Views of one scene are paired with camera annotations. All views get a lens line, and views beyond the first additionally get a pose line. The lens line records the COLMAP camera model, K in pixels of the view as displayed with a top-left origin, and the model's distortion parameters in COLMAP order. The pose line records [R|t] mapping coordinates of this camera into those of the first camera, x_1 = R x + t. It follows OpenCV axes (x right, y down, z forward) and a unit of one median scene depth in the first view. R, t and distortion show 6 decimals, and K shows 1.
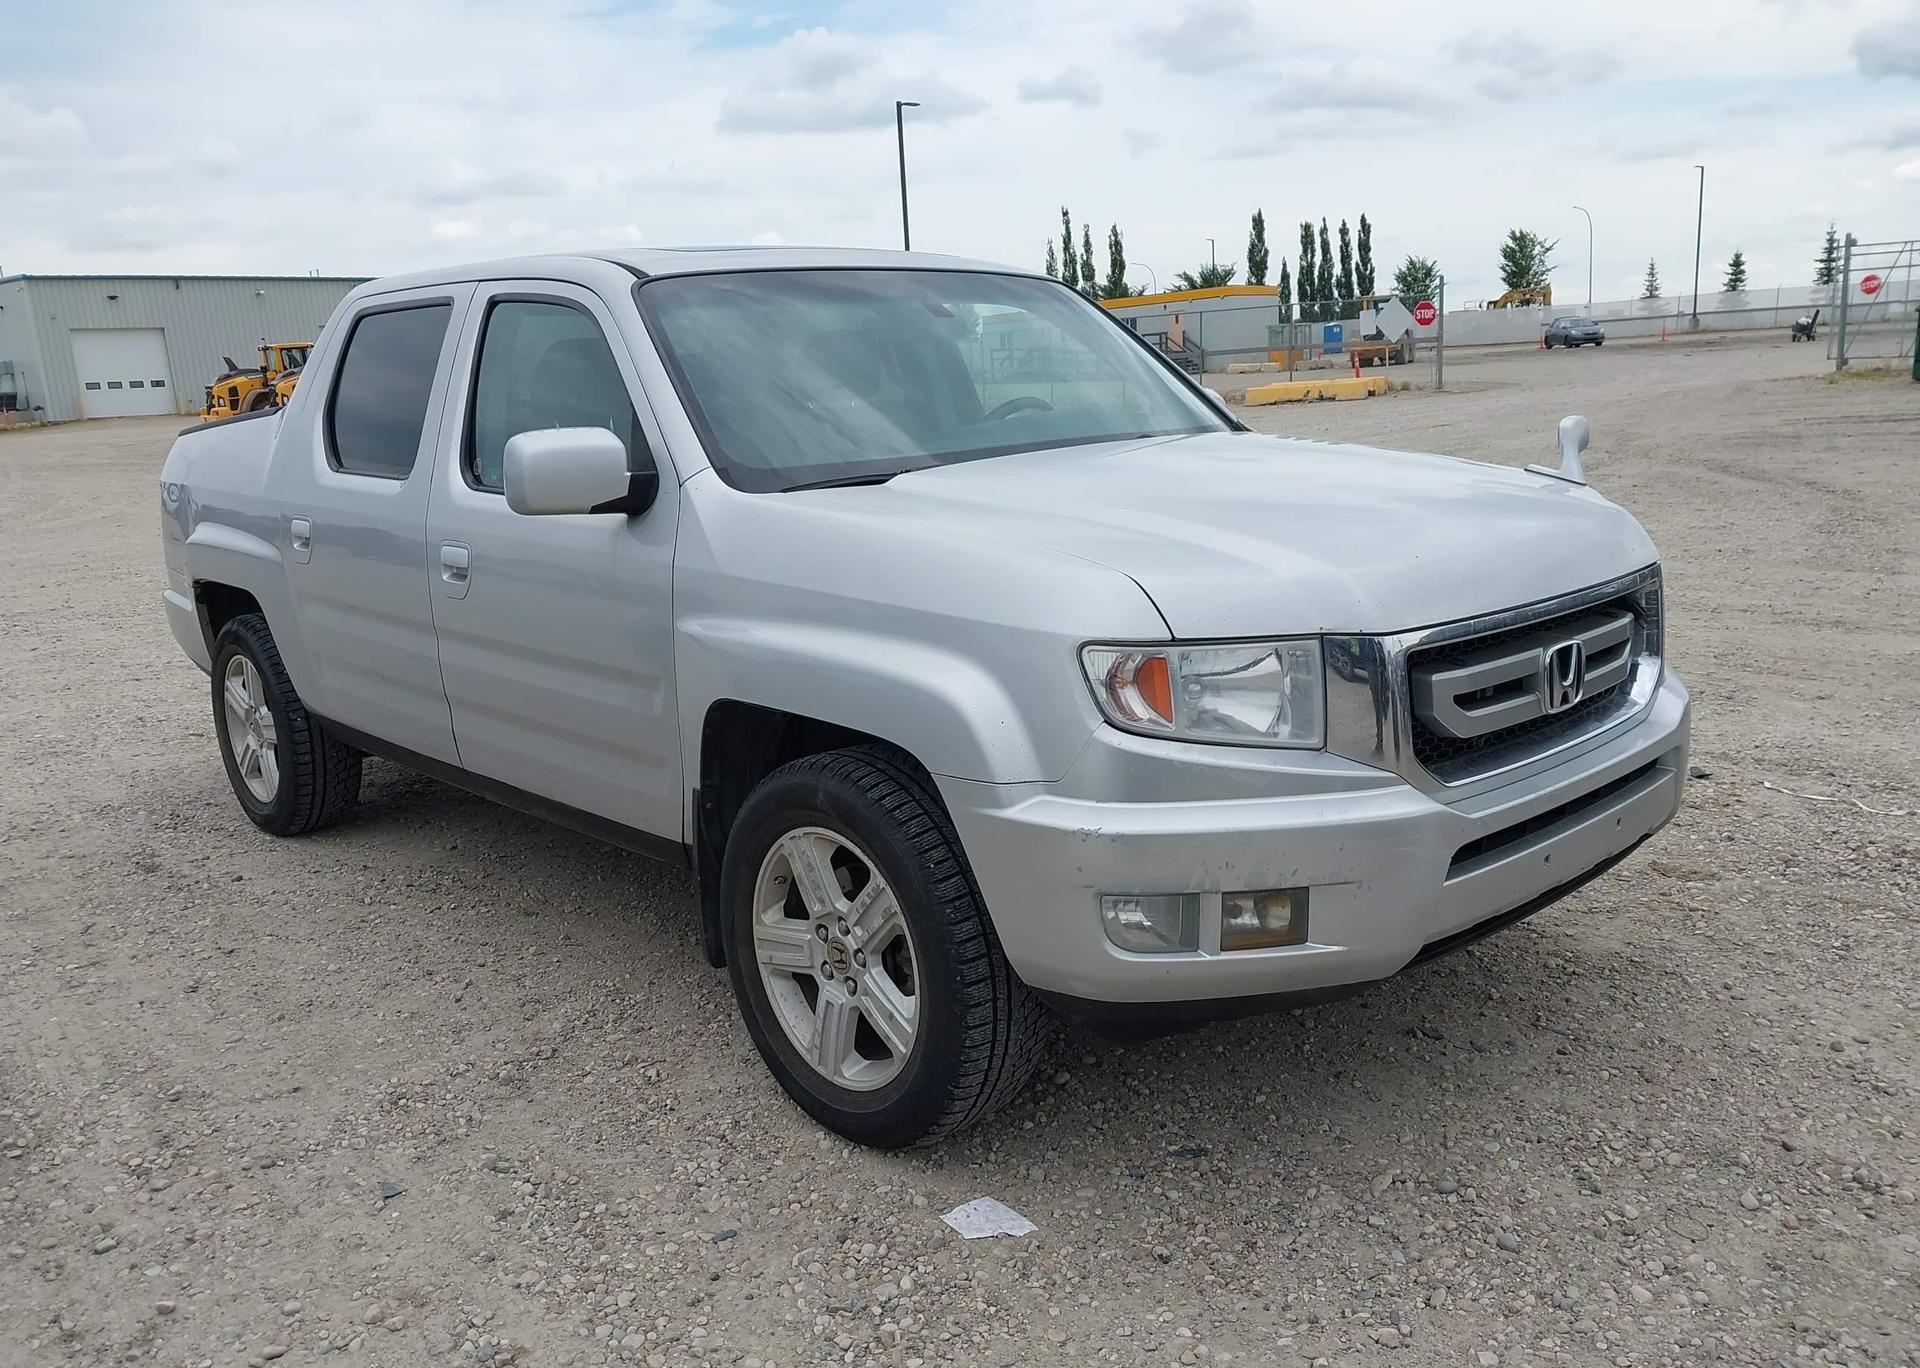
lens RADIAL K [[1512.2, 0, 960.9], [0, 1512.2, 707.2], [0, 0, 1]] dist [0.023358, -0.038075]
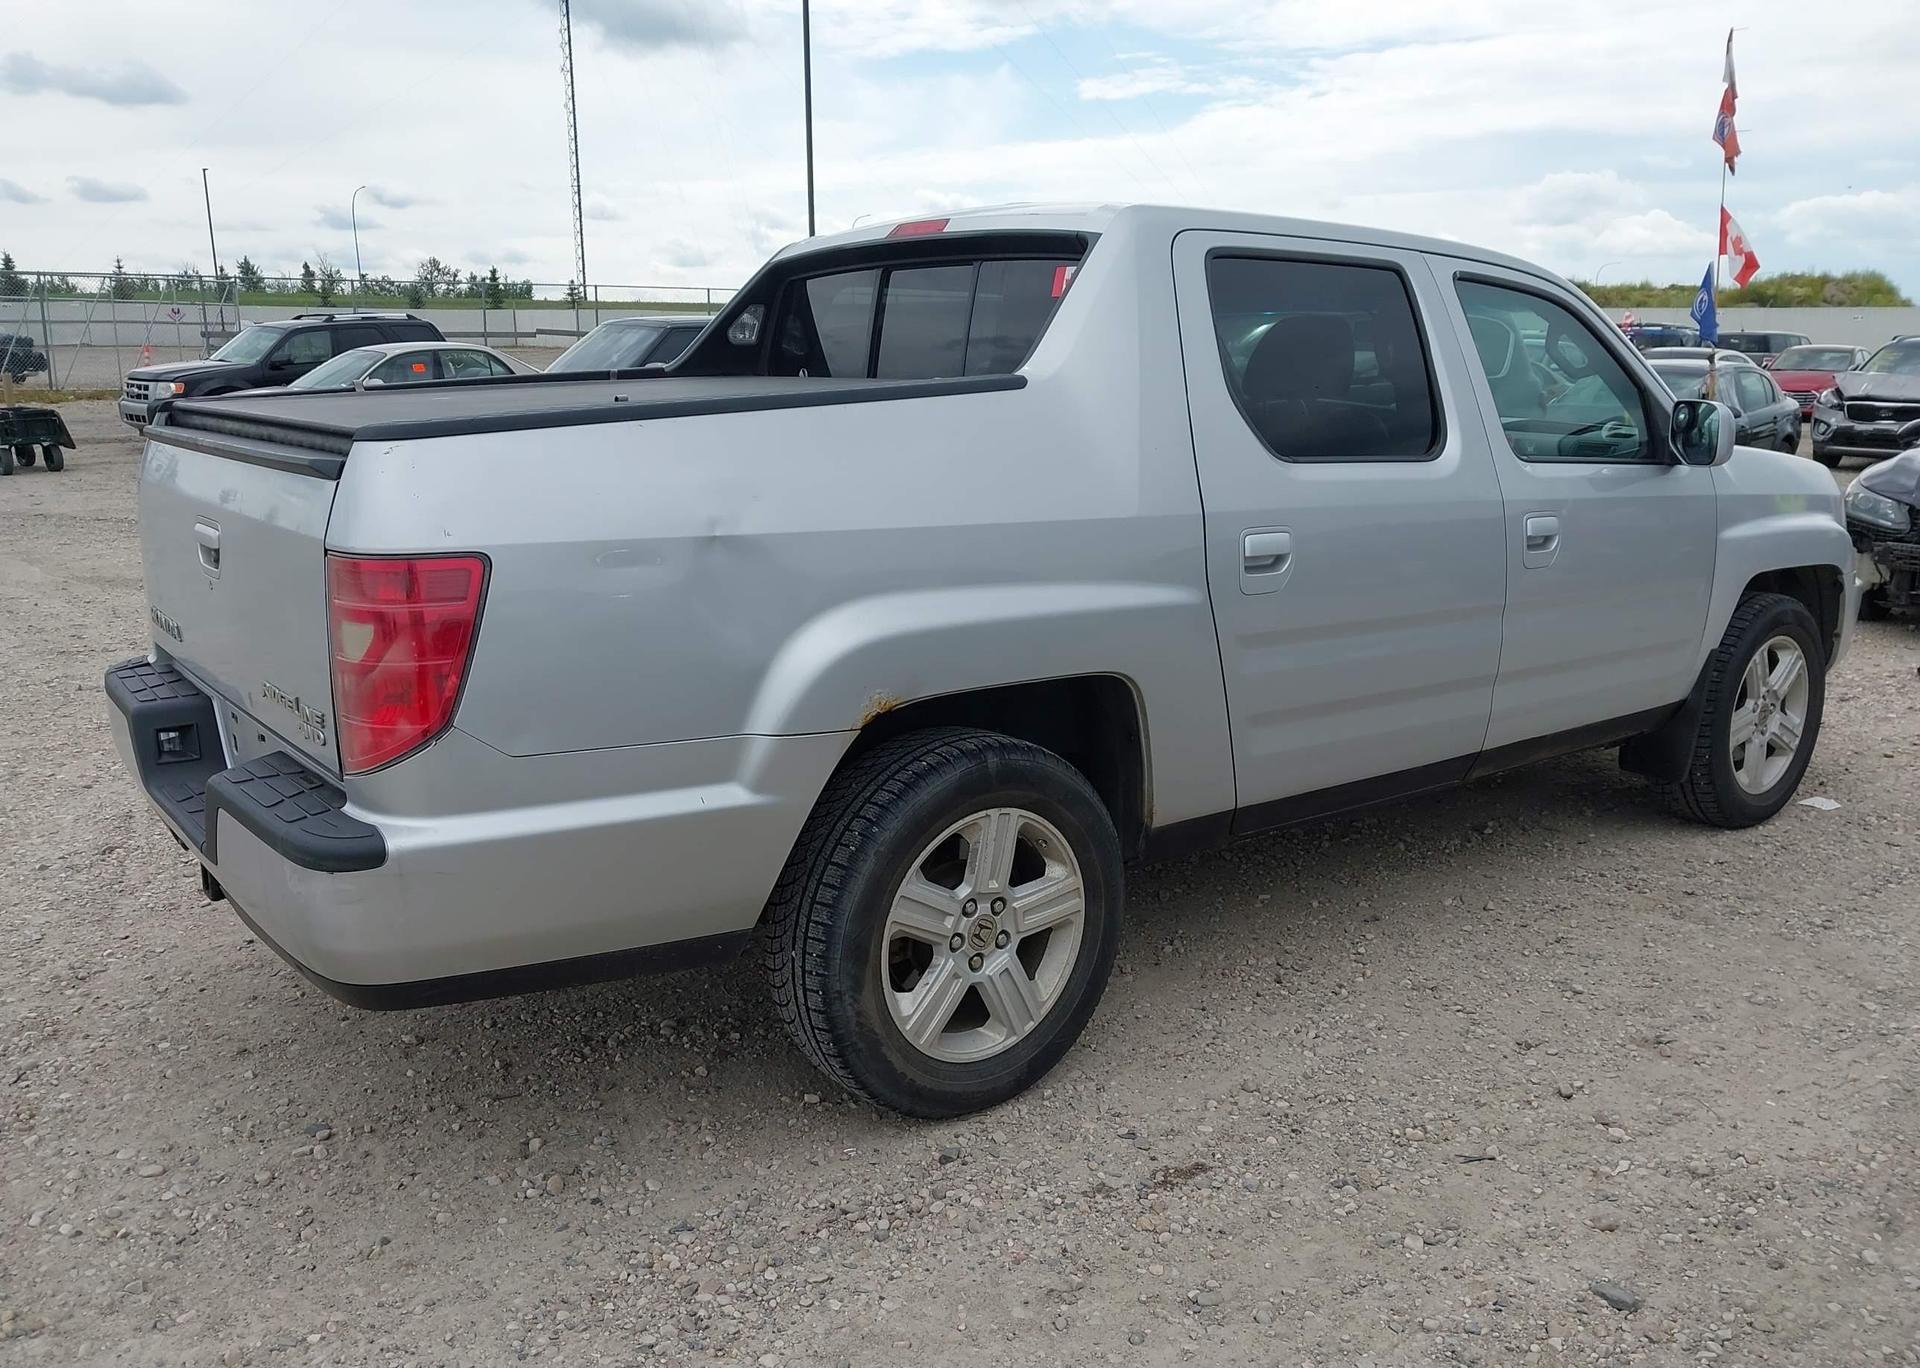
lens RADIAL K [[1512.2, 0, 960.9], [0, 1512.2, 707.2], [0, 0, 1]] dist [0.023358, -0.038075]
pose [[0.092020, -0.174339, 0.980377, -1.575184], [0.204508, 0.966874, 0.152743, -0.246284], [-0.974530, 0.186440, 0.124625, 1.436098]]
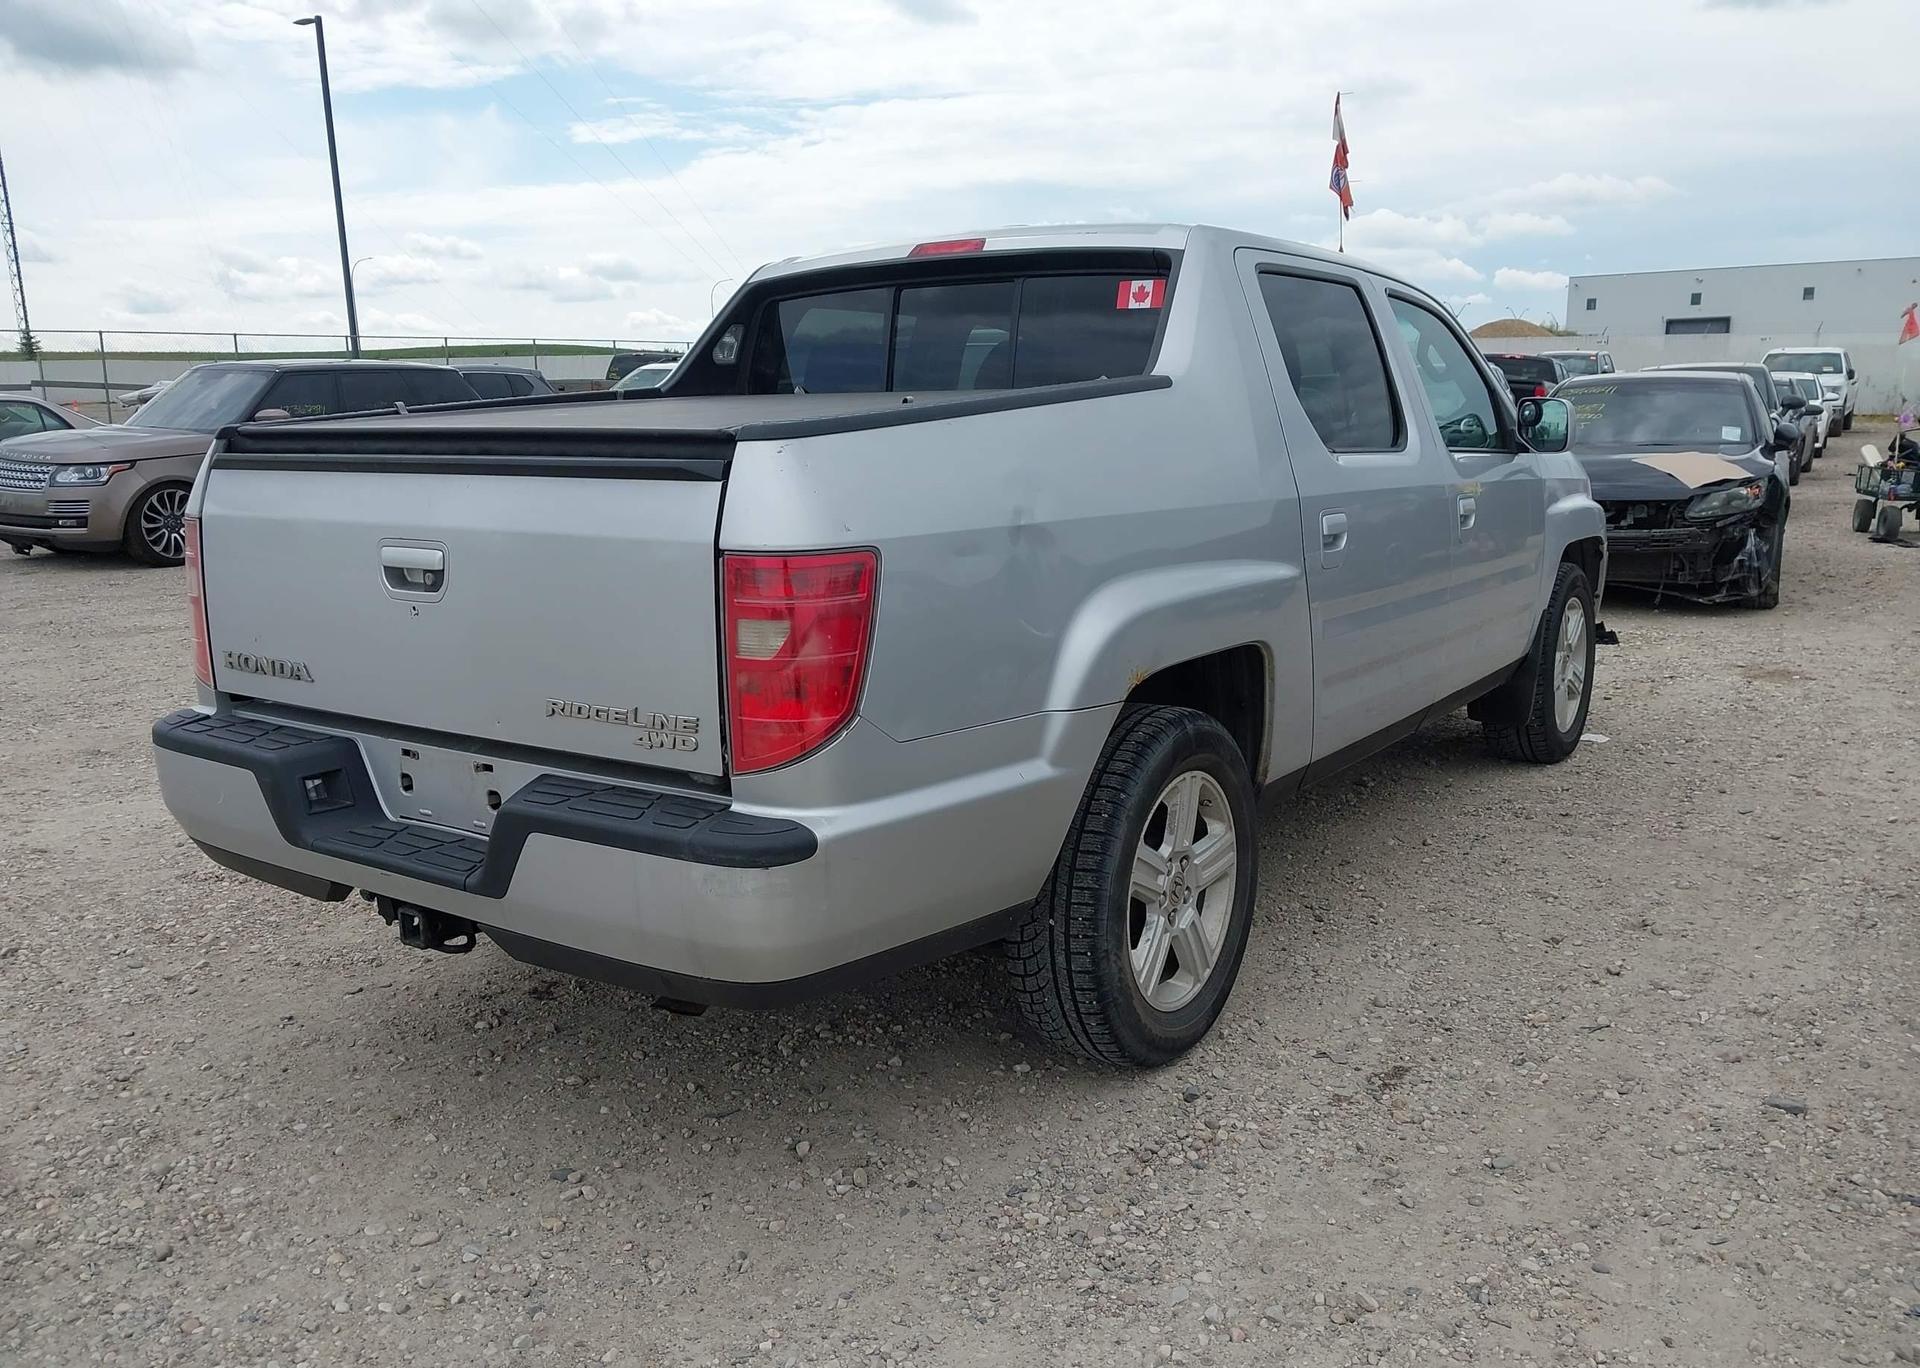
lens RADIAL K [[1512.2, 0, 960.9], [0, 1512.2, 707.2], [0, 0, 1]] dist [0.023358, -0.038075]
pose [[-0.207845, -0.143126, 0.967634, -1.611763], [0.236490, 0.952537, 0.191691, -0.306708], [-0.949143, 0.268678, -0.164132, 1.817122]]
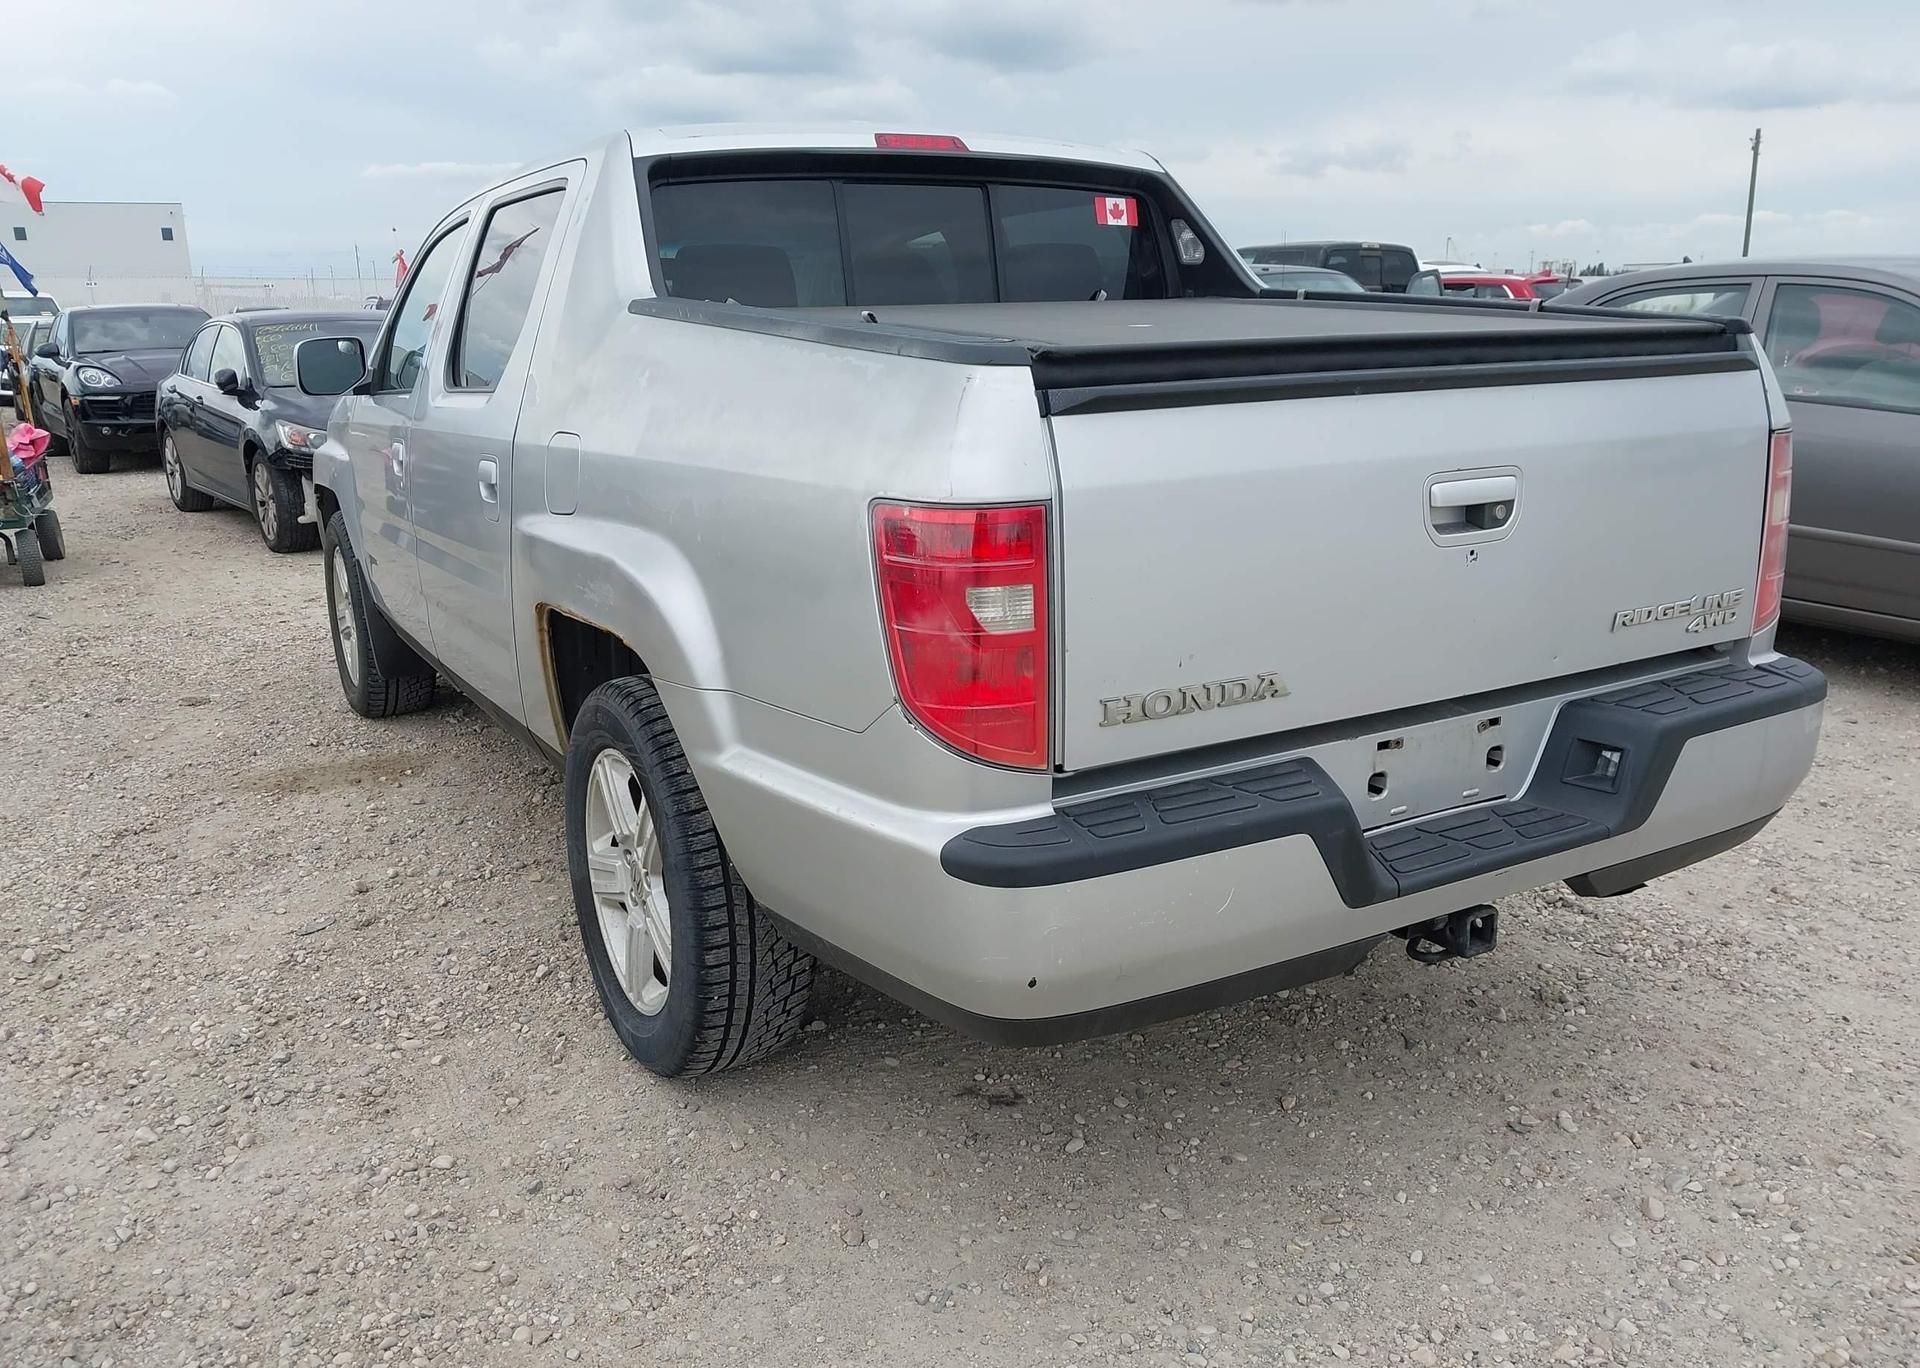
lens RADIAL K [[1512.2, 0, 960.9], [0, 1512.2, 707.2], [0, 0, 1]] dist [0.023358, -0.038075]
pose [[-0.971374, 0.006952, 0.237454, -0.689862], [0.113481, 0.891724, 0.438122, -0.530146], [-0.208698, 0.452527, -0.866986, 2.611821]]
